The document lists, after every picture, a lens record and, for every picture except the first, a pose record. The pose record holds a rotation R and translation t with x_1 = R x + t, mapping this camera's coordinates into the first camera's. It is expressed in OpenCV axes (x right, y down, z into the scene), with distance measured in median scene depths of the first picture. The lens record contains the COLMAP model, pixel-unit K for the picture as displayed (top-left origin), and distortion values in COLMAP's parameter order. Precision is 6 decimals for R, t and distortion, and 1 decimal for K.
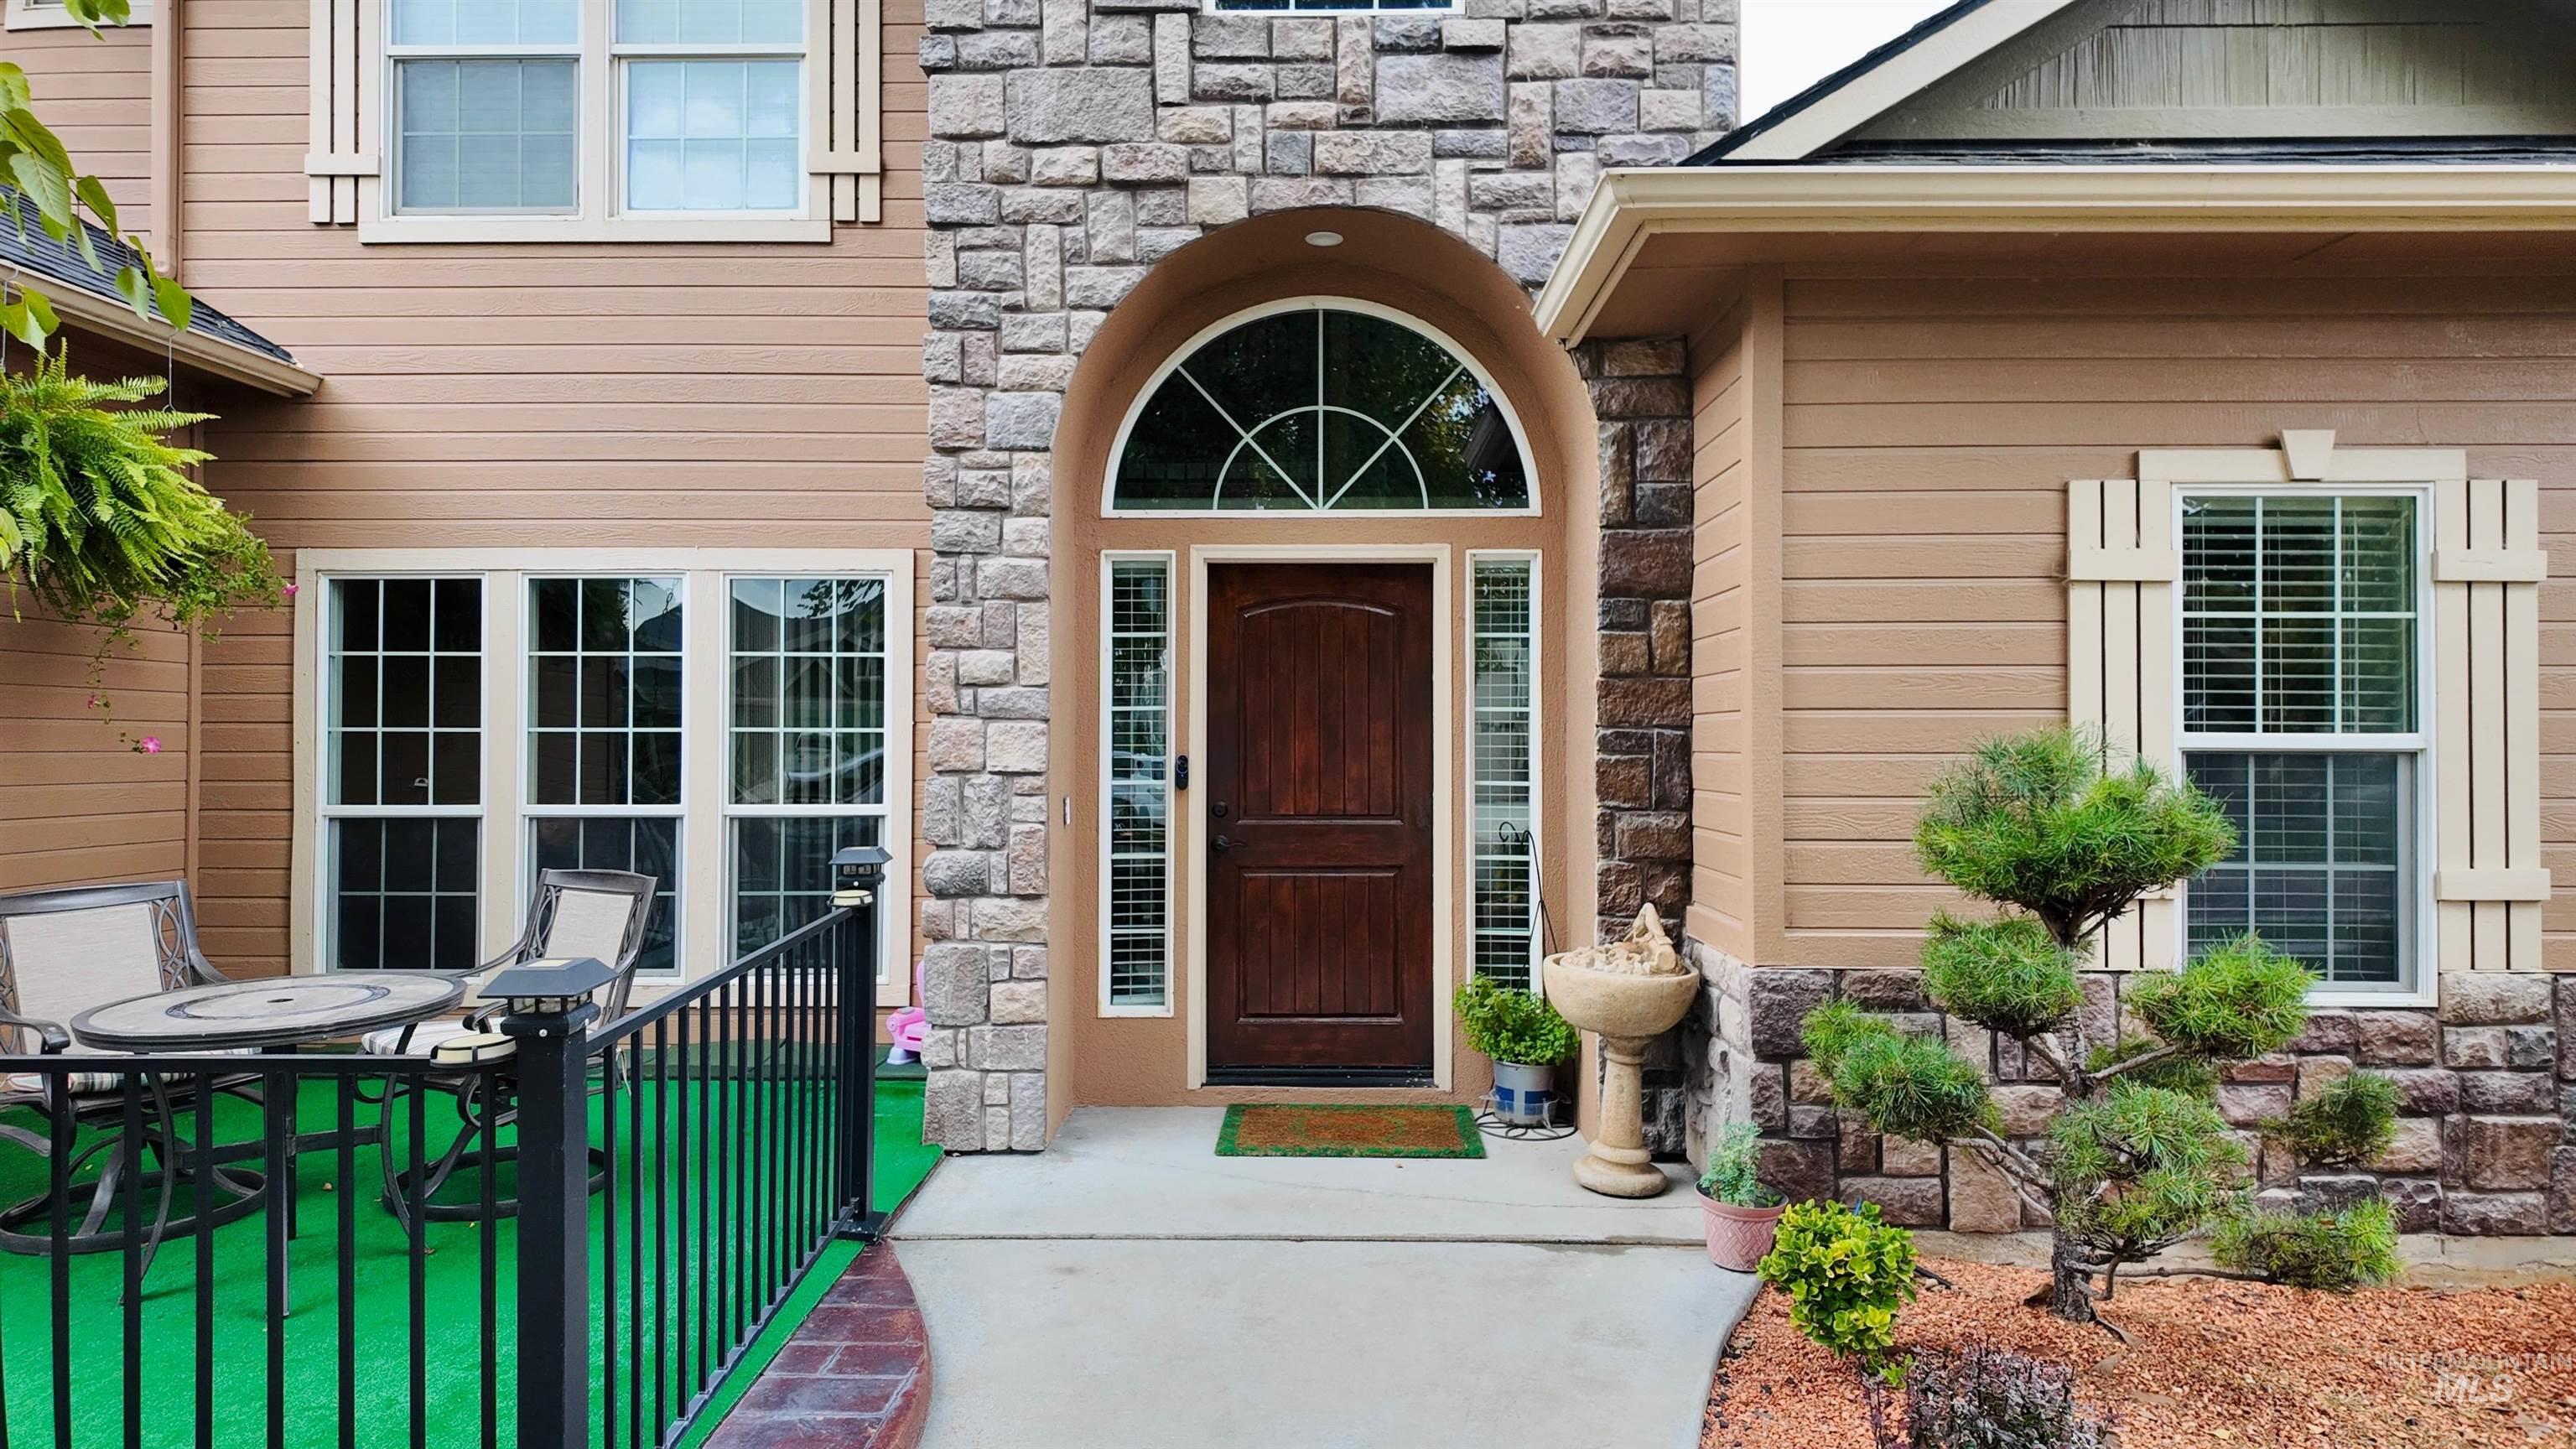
lens RADIAL K [[1488.0, 0, 1289.8], [0, 1488.0, 742.8], [0, 0, 1]] dist [0.009289, -0.000187]
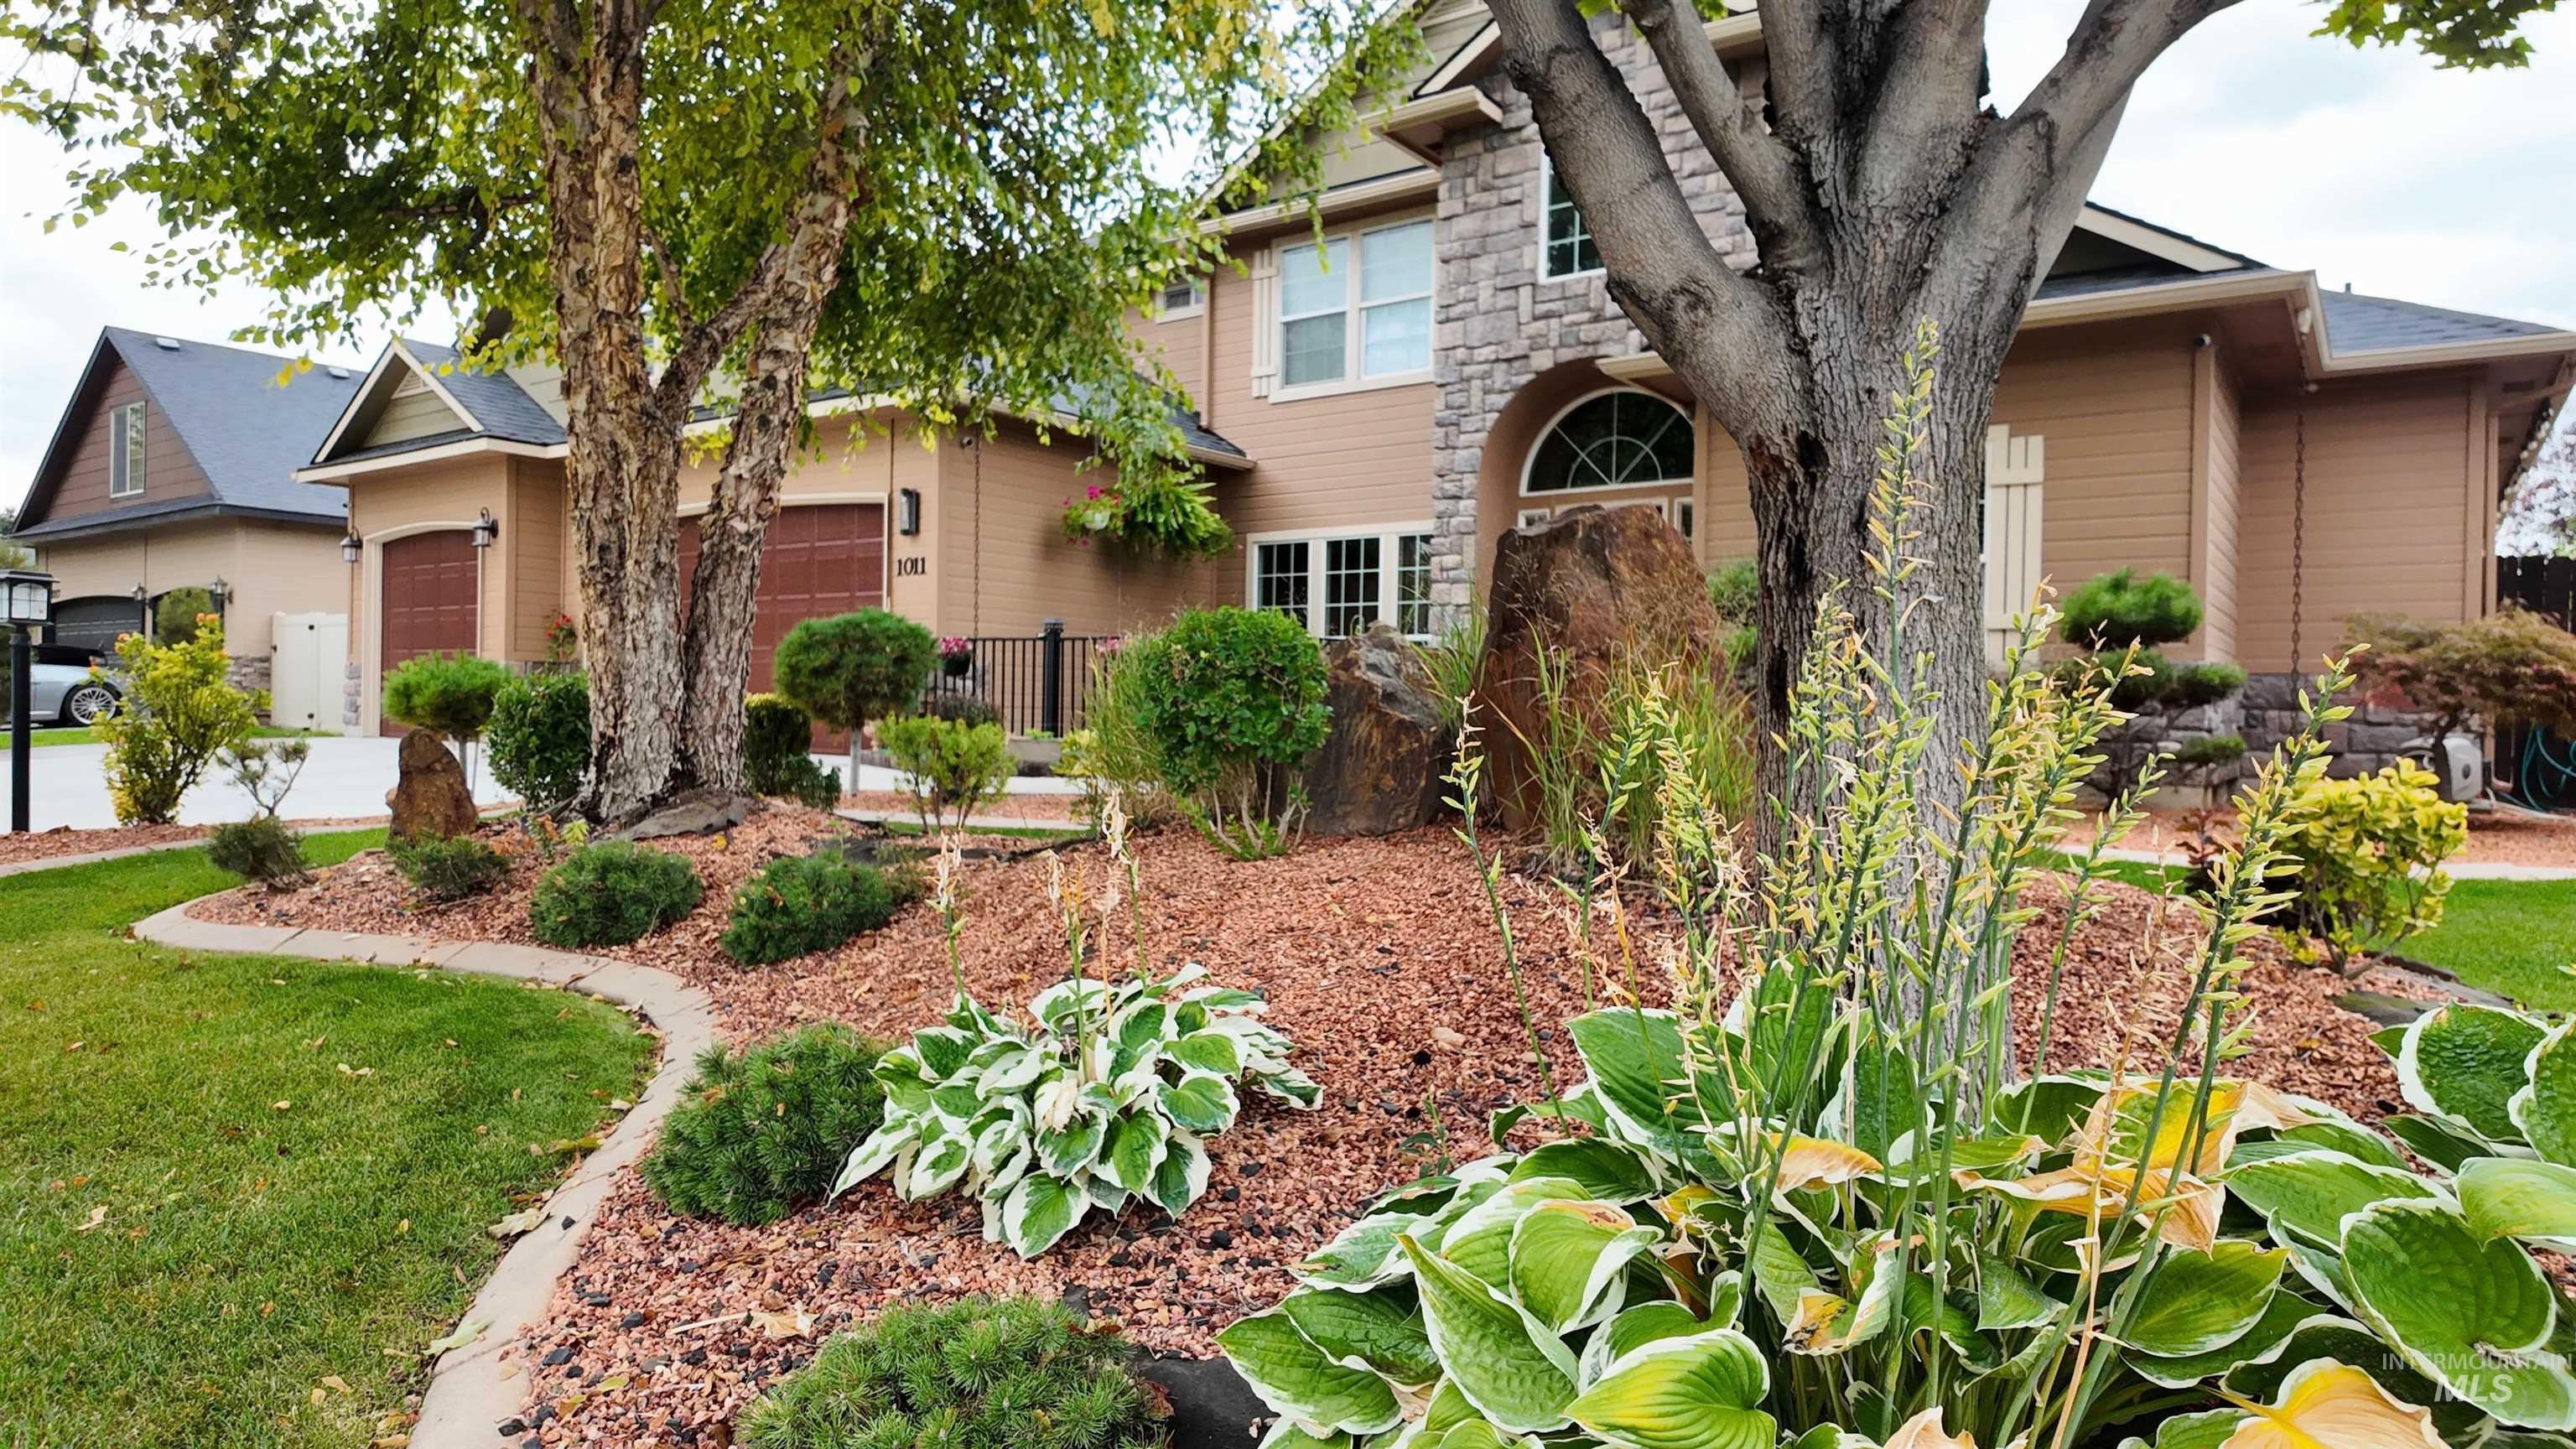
lens RADIAL K [[1488.0, 0, 1285.8], [0, 1488.0, 721.3], [0, 0, 1]] dist [0.009289, -0.000187]
pose [[0.808375, 0.017717, -0.588401, 1.027805], [-0.019502, 0.999804, 0.003311, 0.210009], [0.588345, 0.008798, 0.808562, -1.152435]]
